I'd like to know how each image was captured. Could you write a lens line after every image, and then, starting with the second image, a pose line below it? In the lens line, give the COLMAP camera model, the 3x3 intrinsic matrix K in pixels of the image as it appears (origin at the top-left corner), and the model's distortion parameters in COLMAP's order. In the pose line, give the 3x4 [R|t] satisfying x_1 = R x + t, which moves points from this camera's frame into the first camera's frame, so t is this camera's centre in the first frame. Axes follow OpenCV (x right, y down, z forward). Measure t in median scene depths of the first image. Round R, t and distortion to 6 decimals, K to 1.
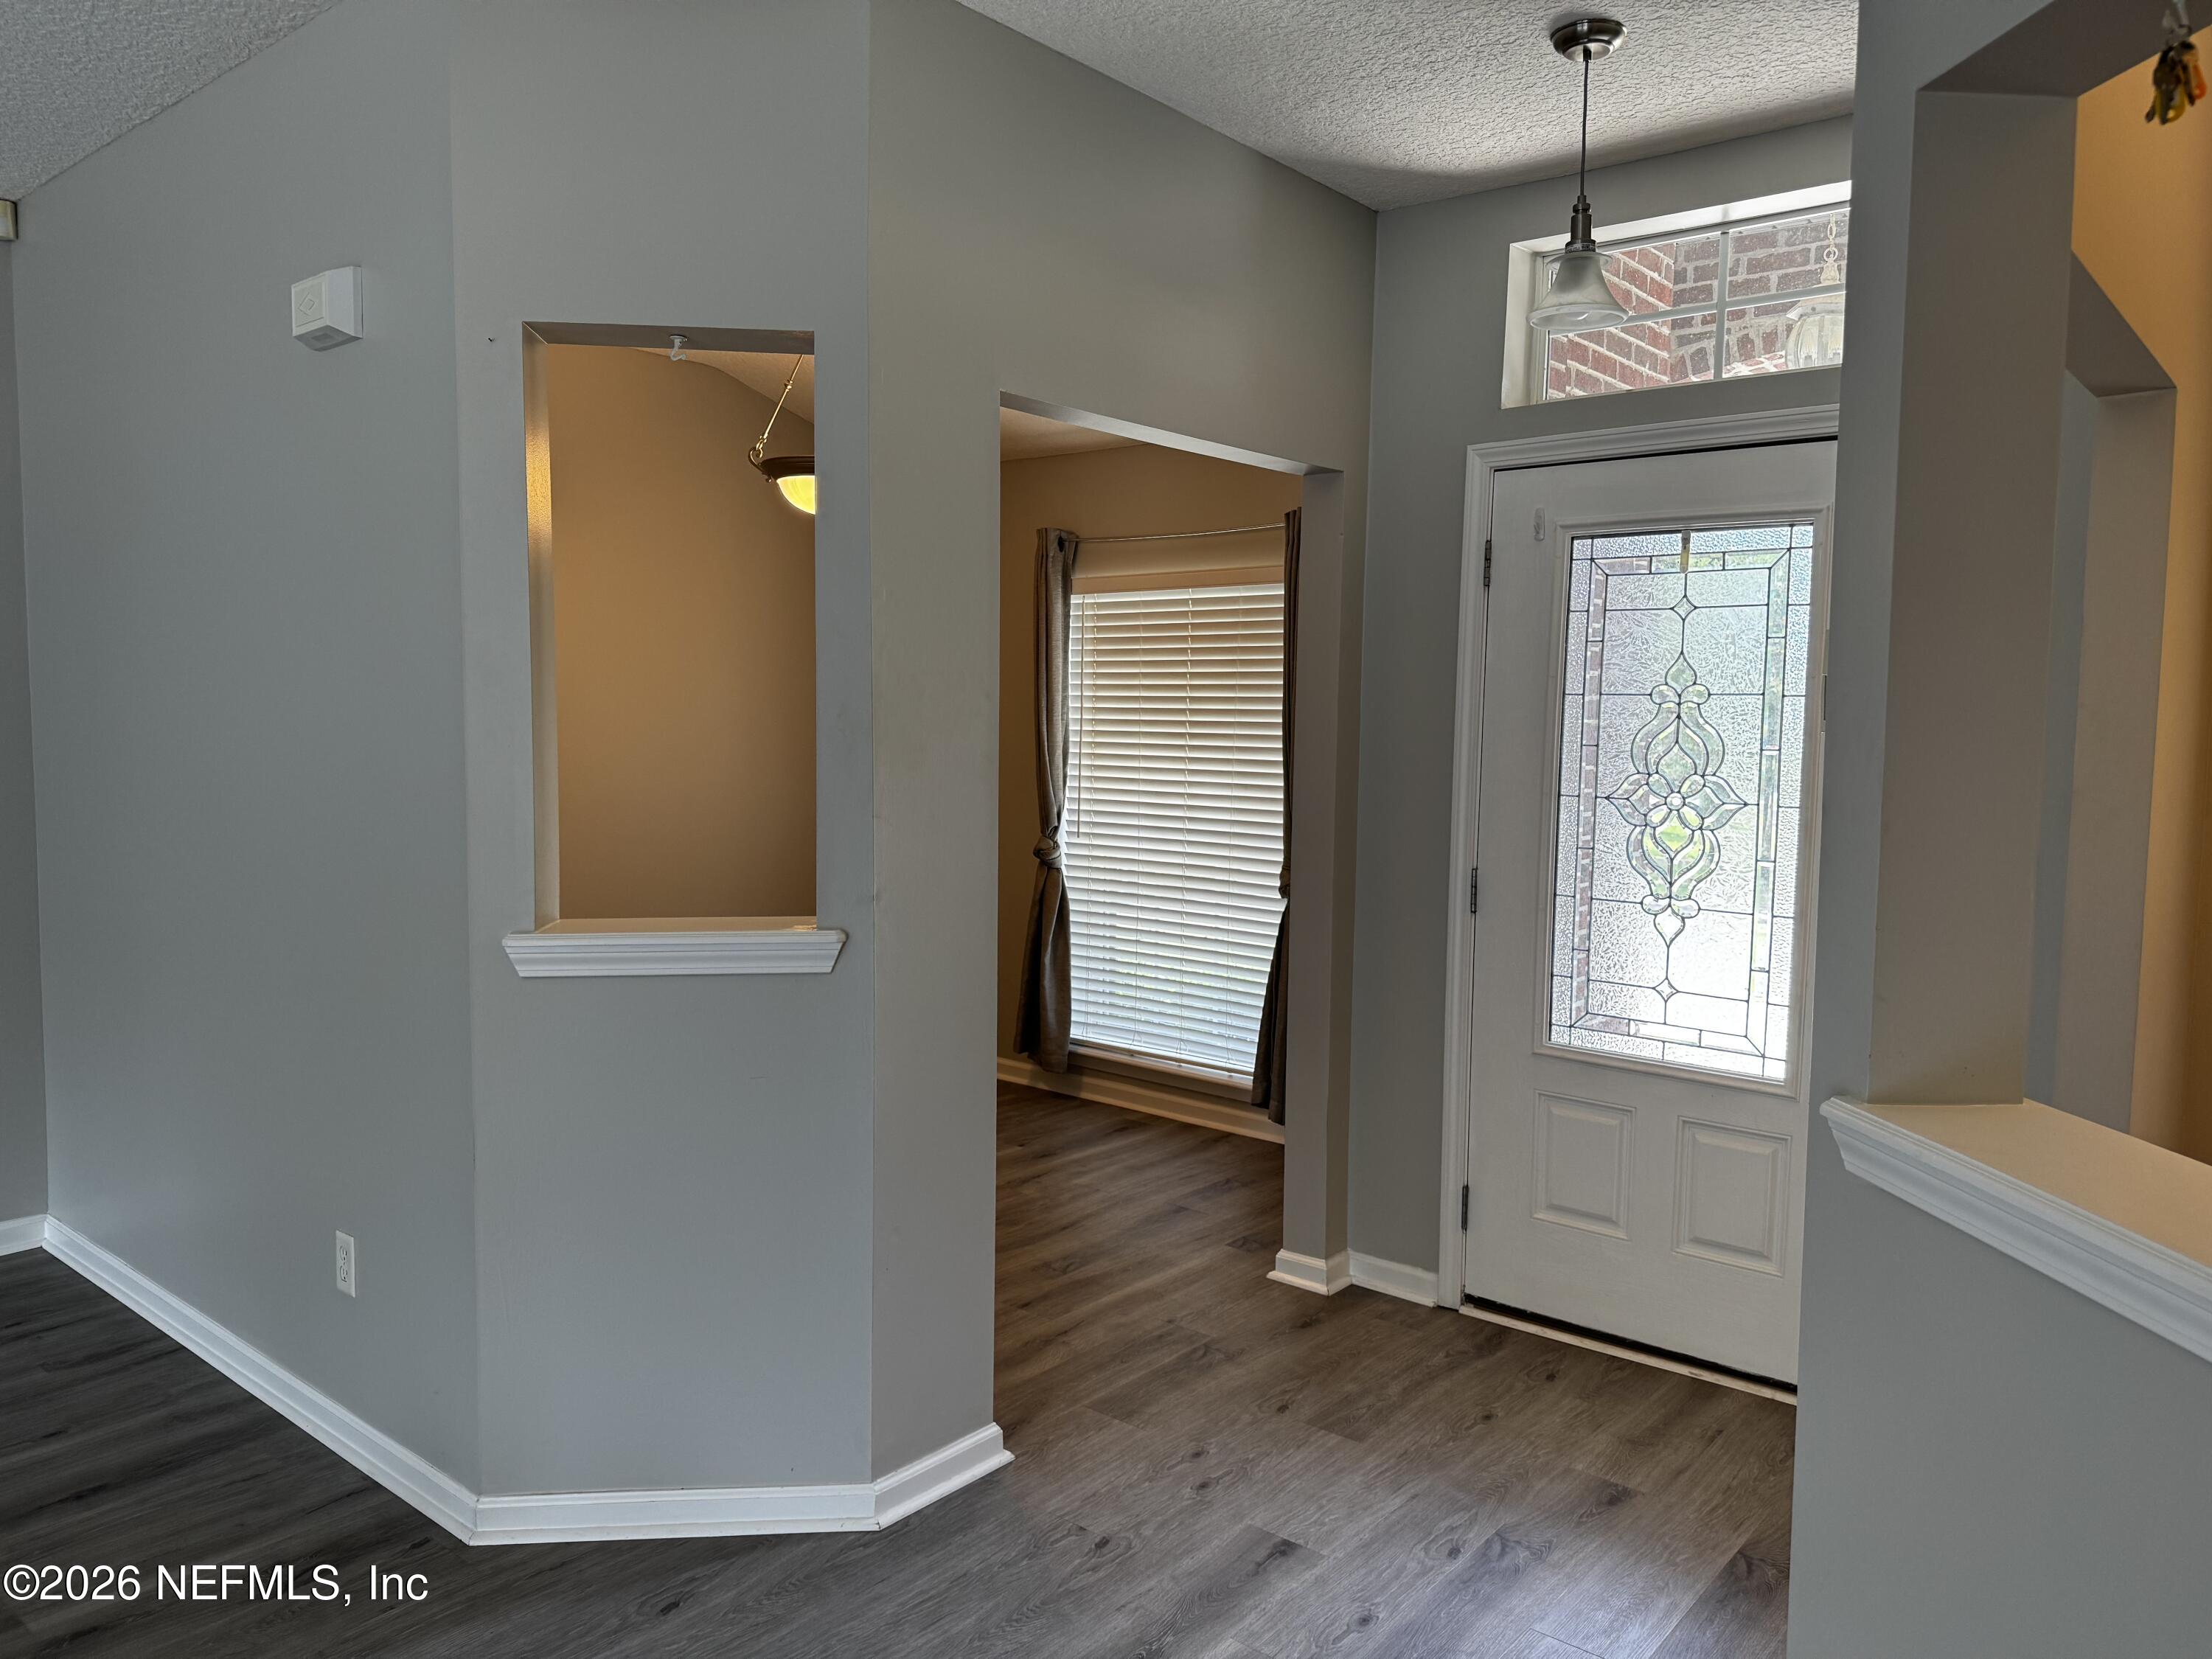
lens RADIAL K [[1547.4, 0, 1102.2], [0, 1547.4, 829.9], [0, 0, 1]] dist [0.003562, 0.002074]
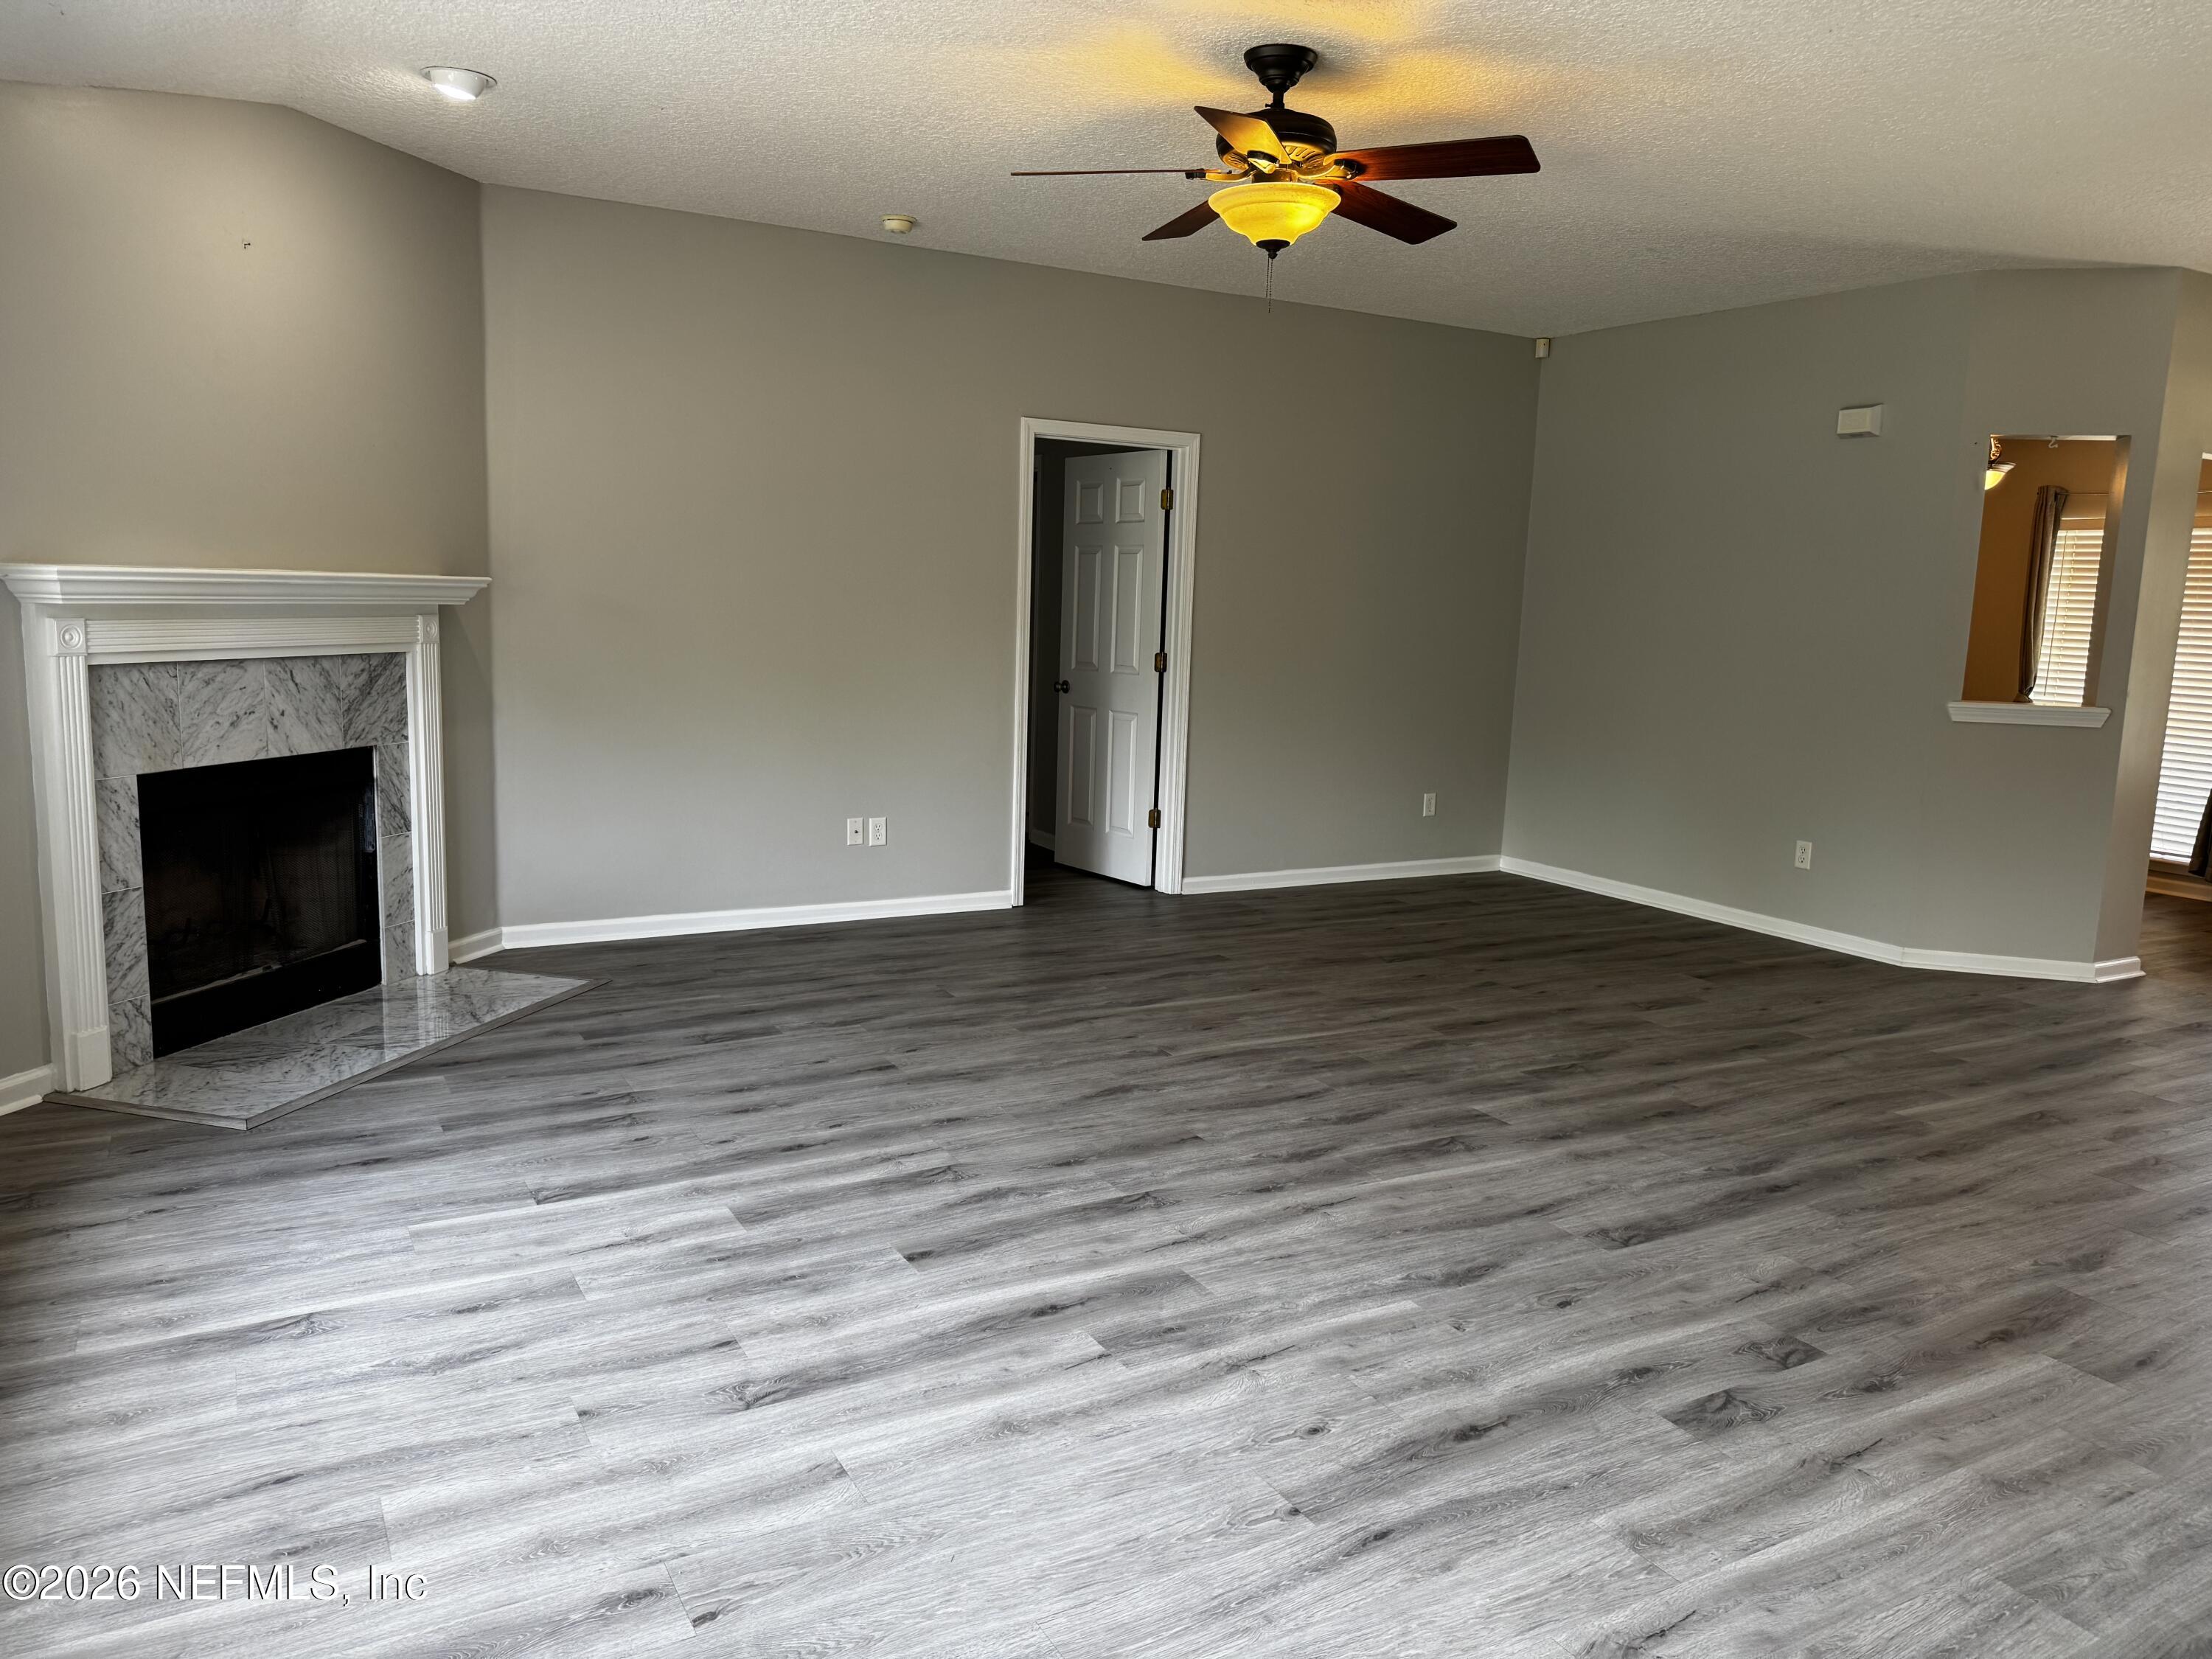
lens RADIAL K [[1547.4, 0, 1112.8], [0, 1547.4, 827.7], [0, 0, 1]] dist [0.003562, 0.002074]
pose [[0.938171, 0.069889, -0.339043, -0.354557], [-0.046406, 0.995959, 0.076891, 0.062564], [0.343046, -0.056403, 0.937624, -0.747549]]
